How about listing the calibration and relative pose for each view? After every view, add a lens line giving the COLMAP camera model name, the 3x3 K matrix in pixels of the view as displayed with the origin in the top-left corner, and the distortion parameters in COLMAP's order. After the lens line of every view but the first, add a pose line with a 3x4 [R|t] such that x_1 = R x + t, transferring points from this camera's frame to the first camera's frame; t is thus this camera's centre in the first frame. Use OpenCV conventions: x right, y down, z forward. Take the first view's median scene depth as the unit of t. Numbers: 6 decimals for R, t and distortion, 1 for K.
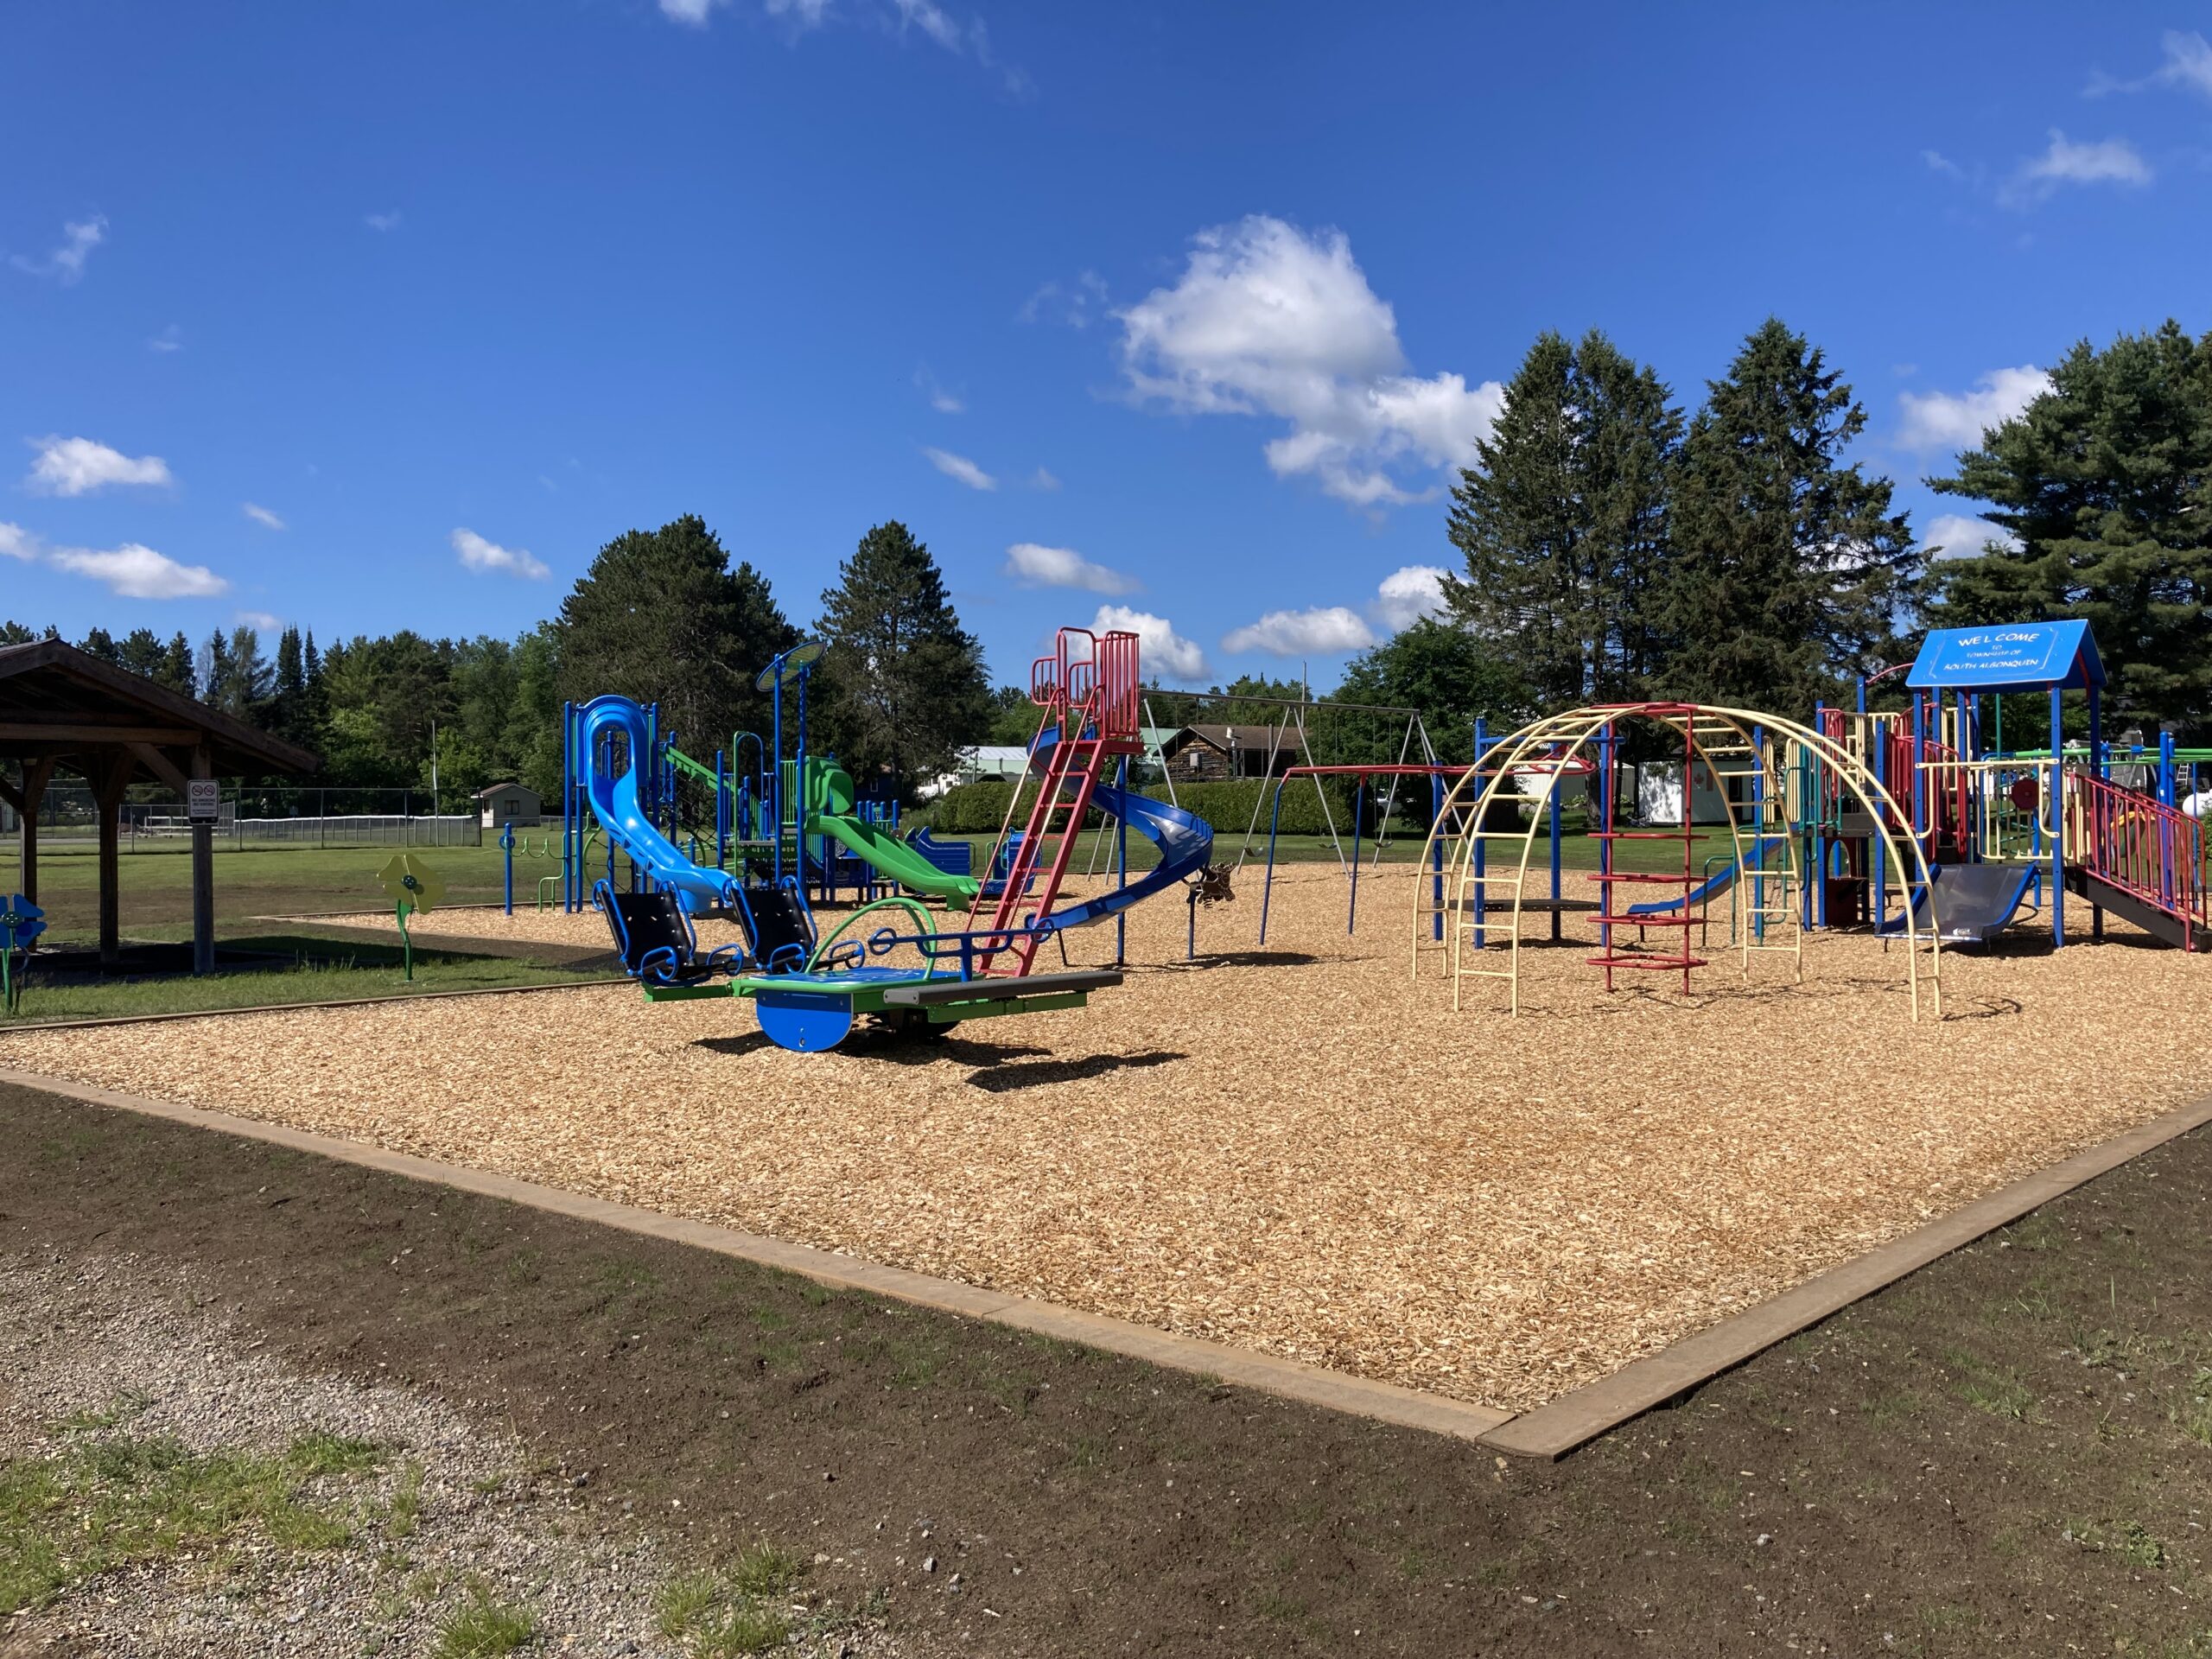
lens RADIAL K [[1831.4, 0, 1101.5], [0, 1831.4, 798.8], [0, 0, 1]] dist [0.172848, -0.501484]
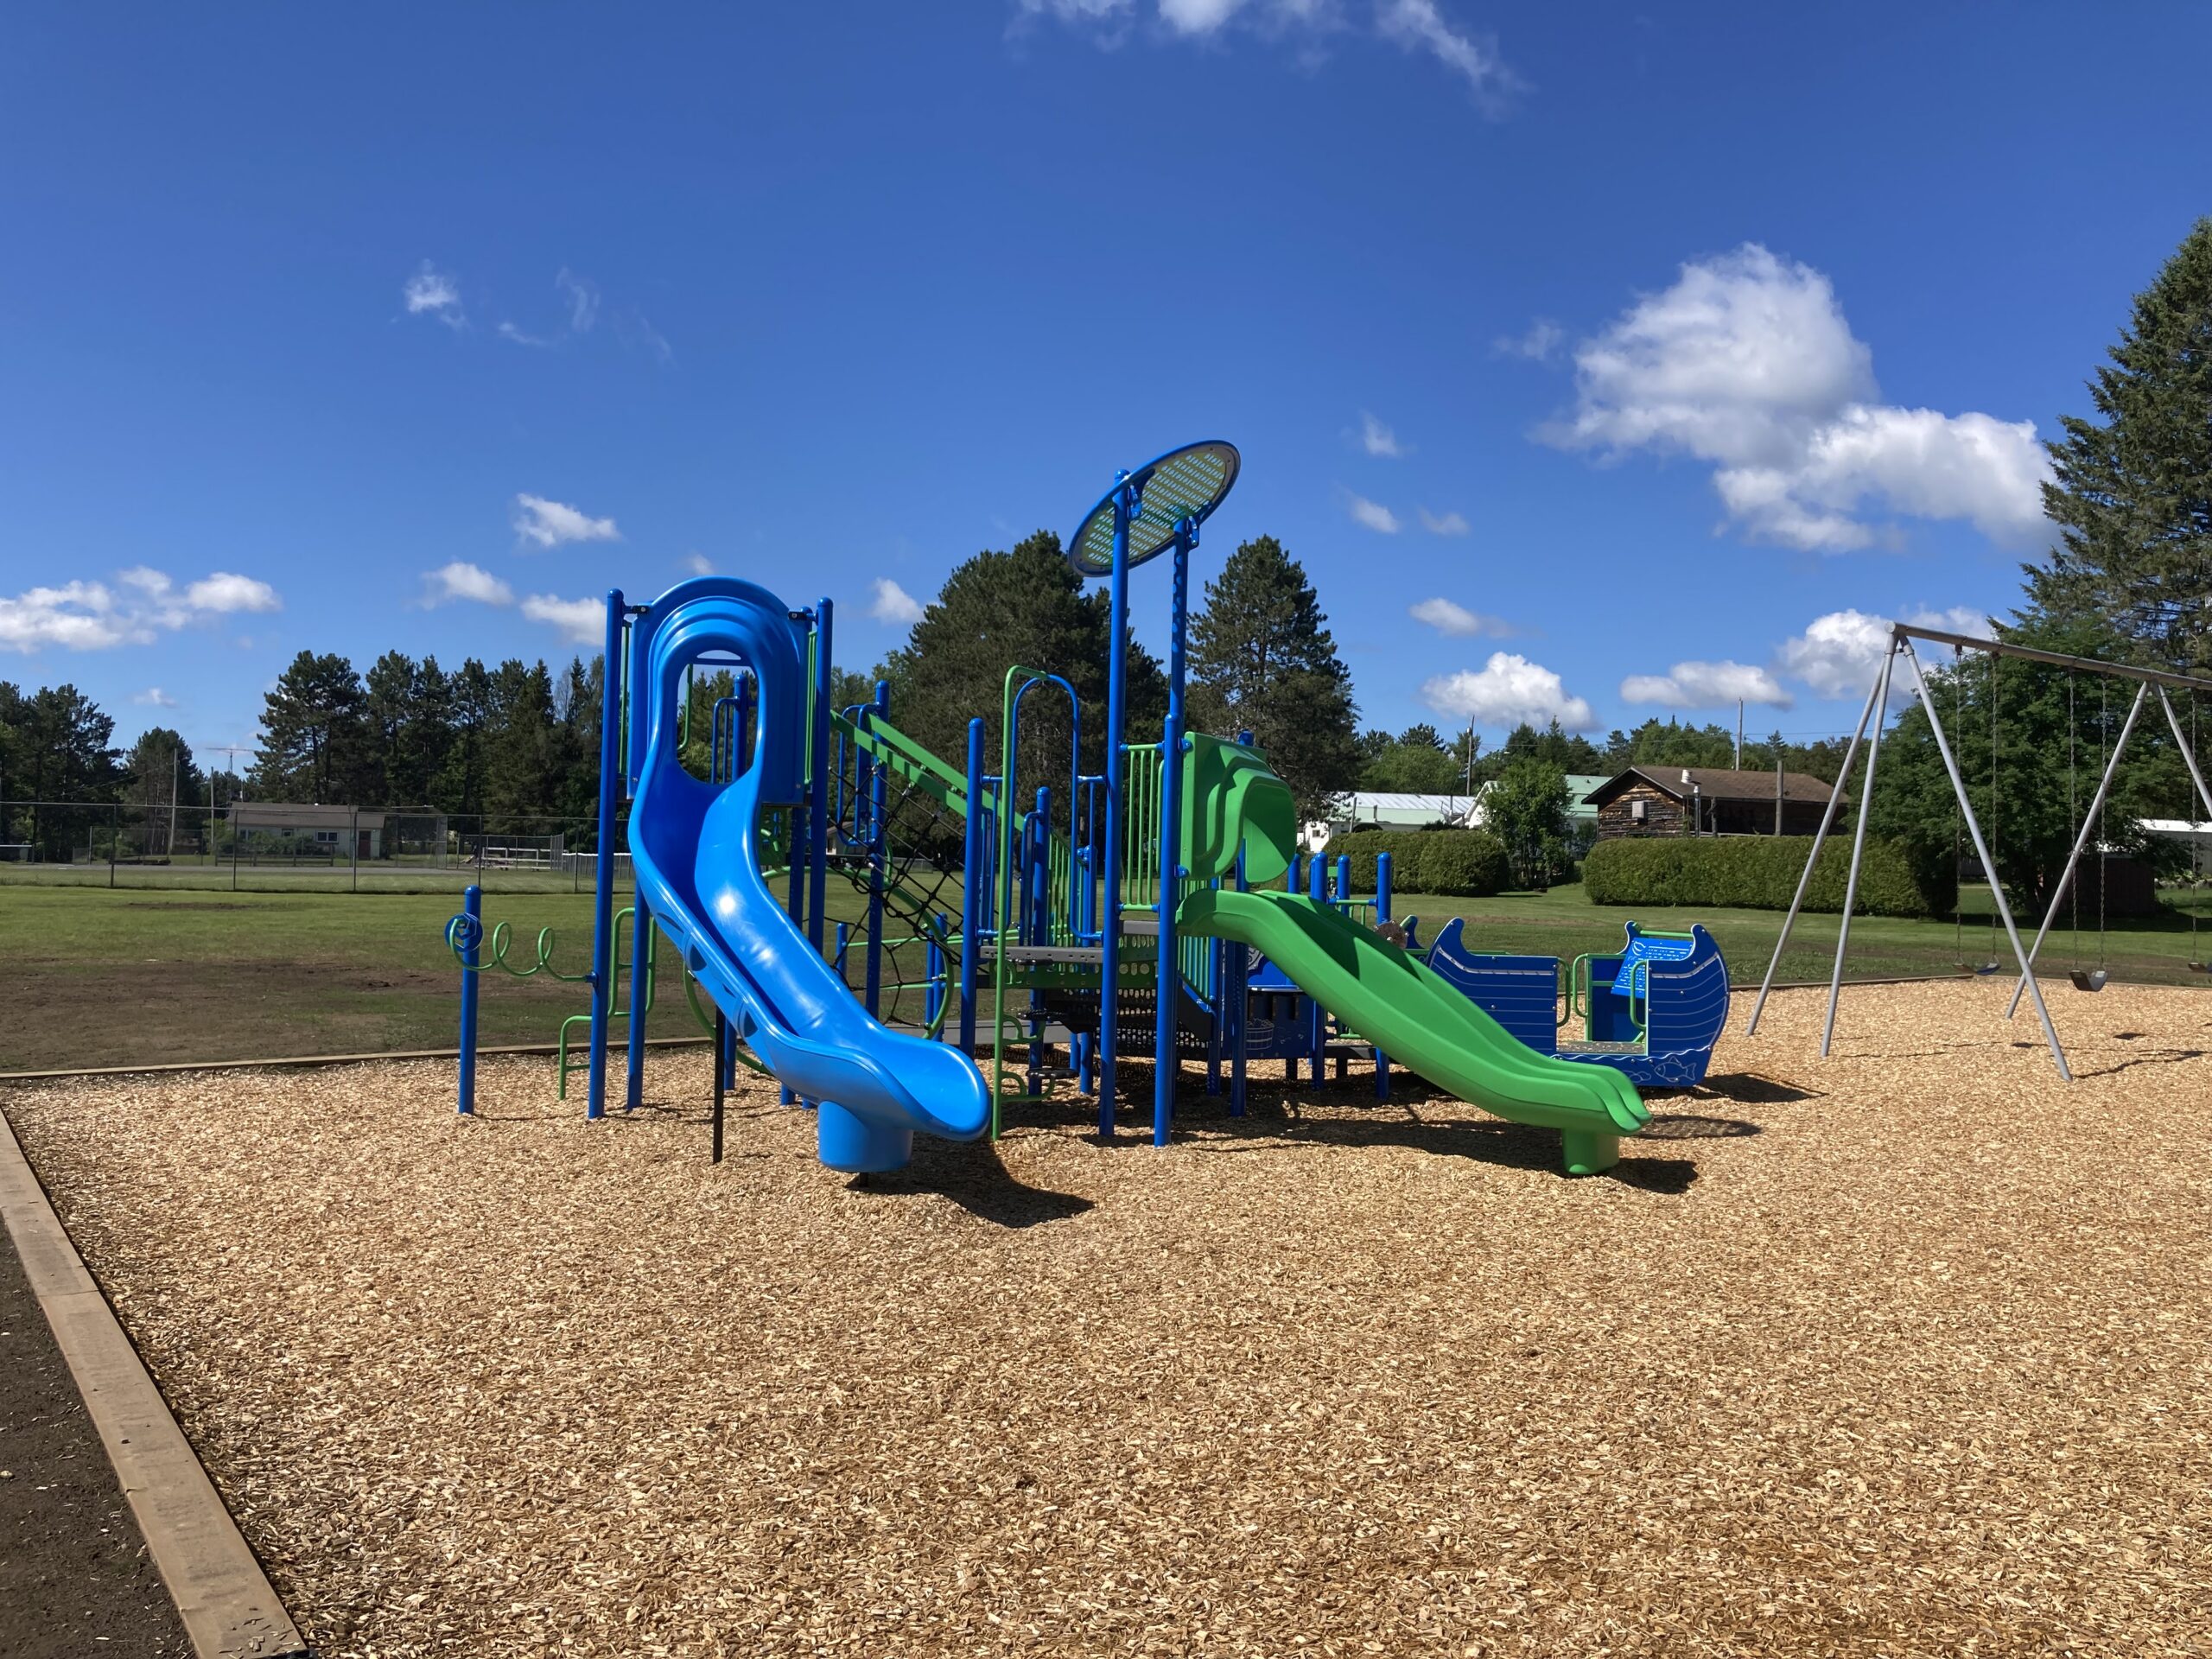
lens RADIAL K [[1831.4, 0, 1101.5], [0, 1831.4, 798.8], [0, 0, 1]] dist [0.172848, -0.501484]
pose [[0.981619, 0.021354, -0.189651, -0.019525], [-0.026470, 0.999350, -0.024485, 0.000073], [0.189005, 0.029055, 0.981546, 0.115519]]
